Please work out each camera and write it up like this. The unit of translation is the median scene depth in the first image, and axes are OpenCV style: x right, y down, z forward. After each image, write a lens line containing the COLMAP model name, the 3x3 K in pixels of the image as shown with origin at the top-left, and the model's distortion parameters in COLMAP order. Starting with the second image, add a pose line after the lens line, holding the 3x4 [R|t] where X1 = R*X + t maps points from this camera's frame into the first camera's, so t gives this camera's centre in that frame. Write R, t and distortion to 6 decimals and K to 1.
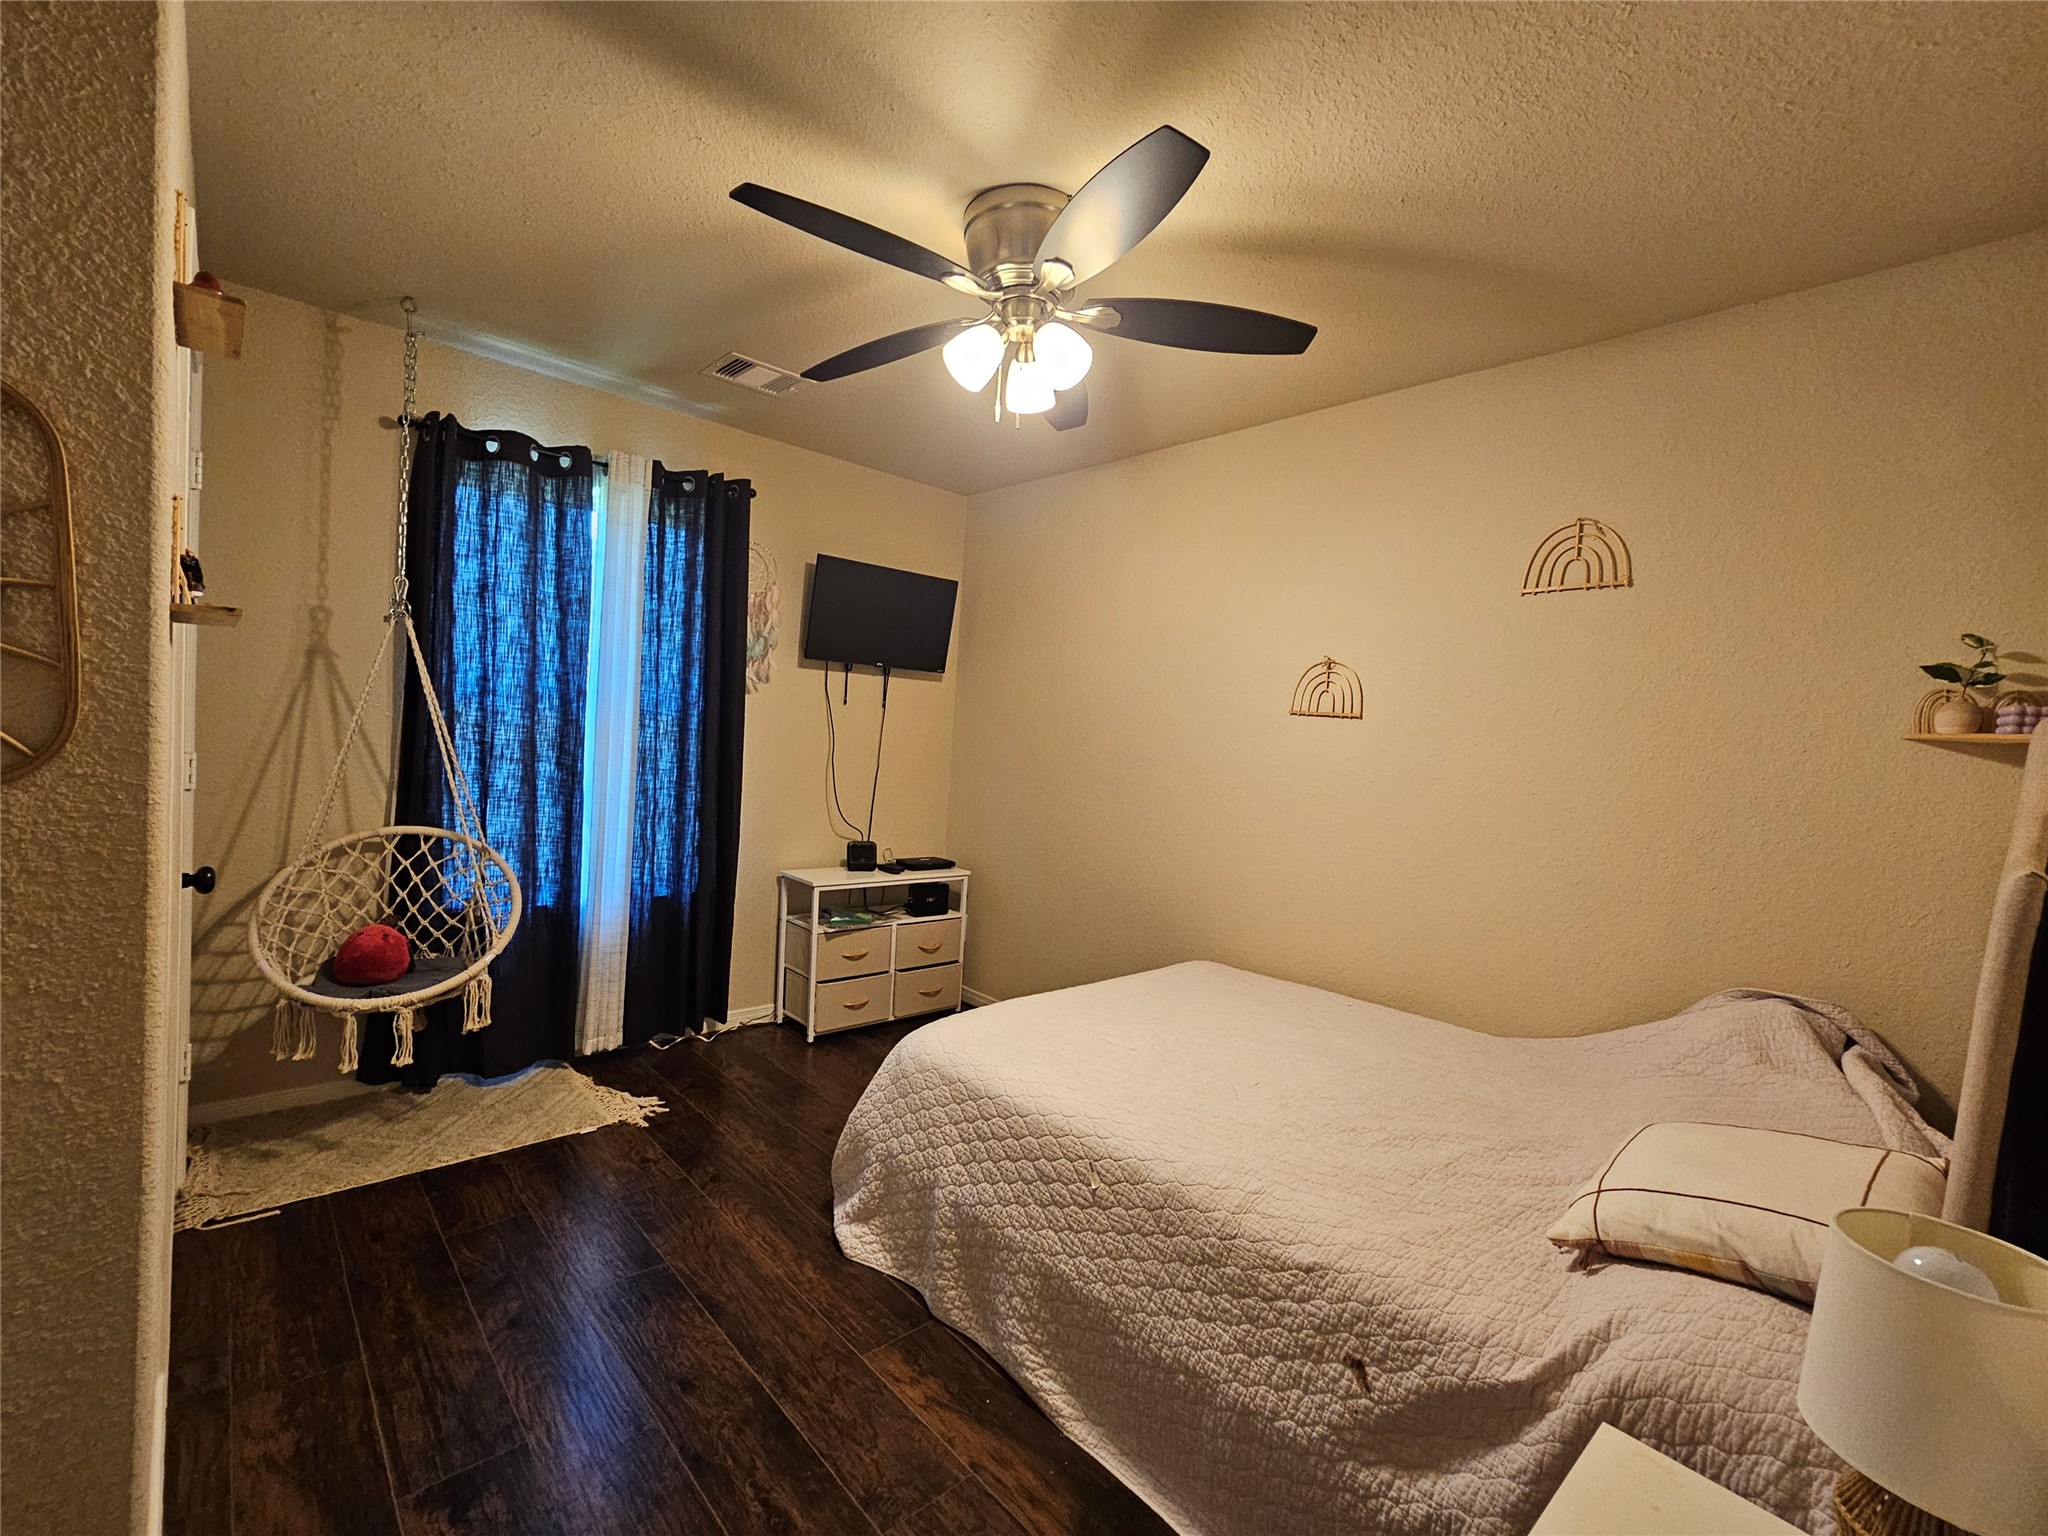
lens RADIAL K [[871.5, 0, 1027.6], [0, 871.5, 767.2], [0, 0, 1]] dist [-0.001603, 0.001248]
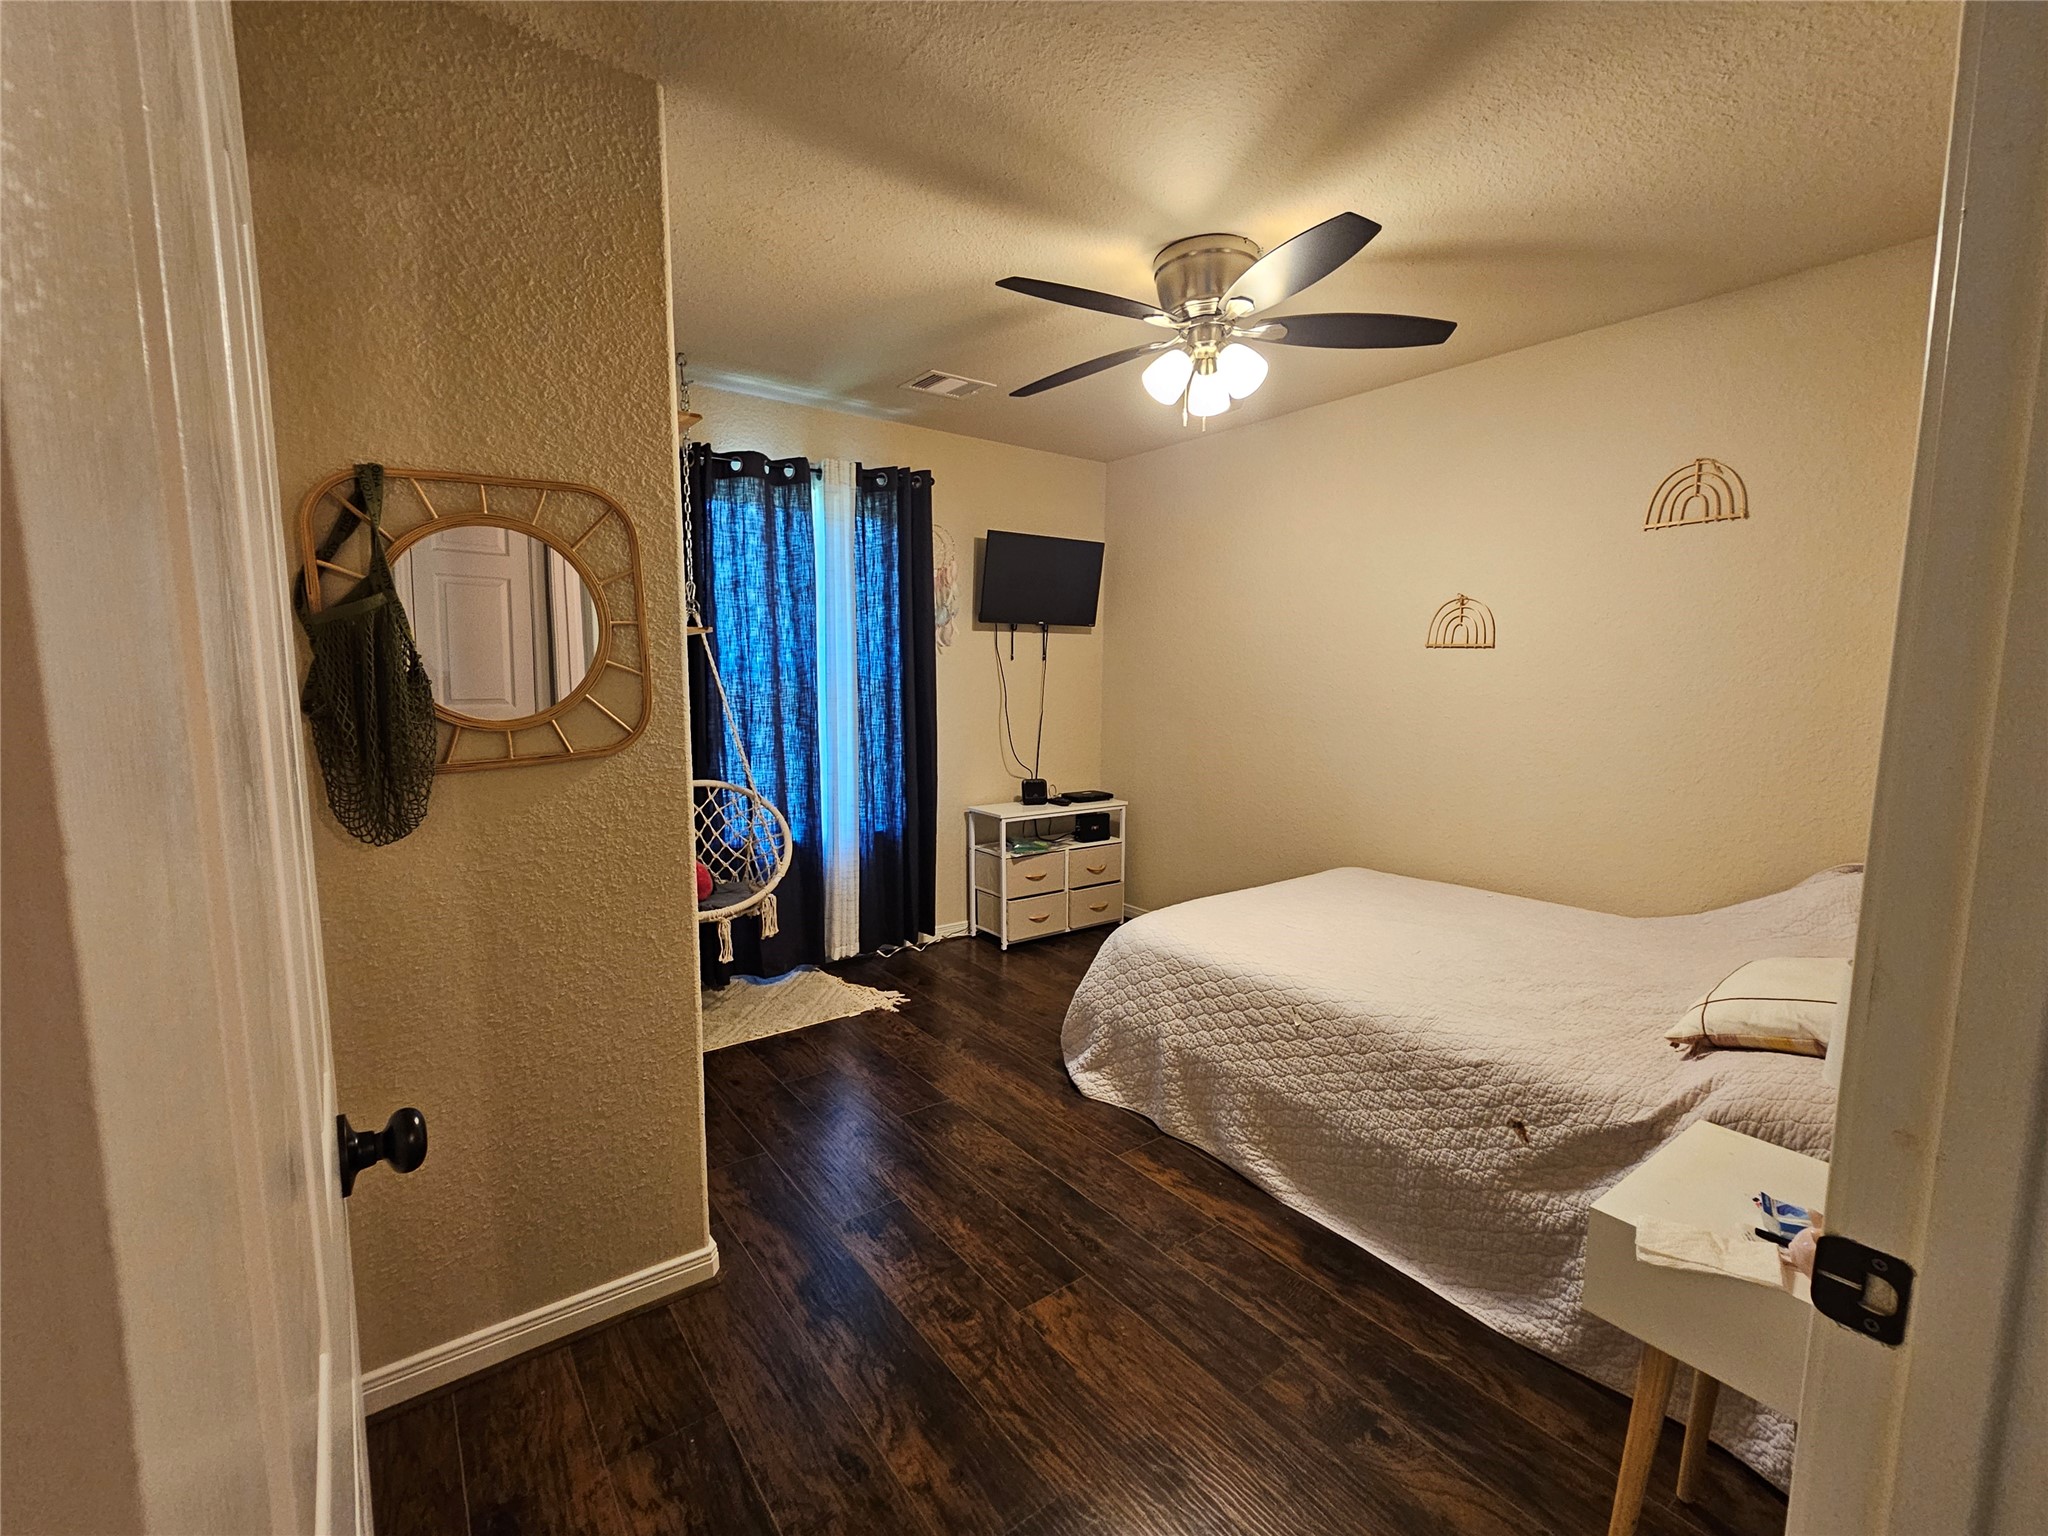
lens RADIAL K [[887.4, 0, 1016.7], [0, 887.4, 768.6], [0, 0, 1]] dist [-0.000441, 0.000326]
pose [[0.993106, -0.046092, -0.107780, -0.148985], [0.053160, 0.996555, 0.063655, -0.007550], [0.104475, -0.068946, 0.992135, -0.281451]]
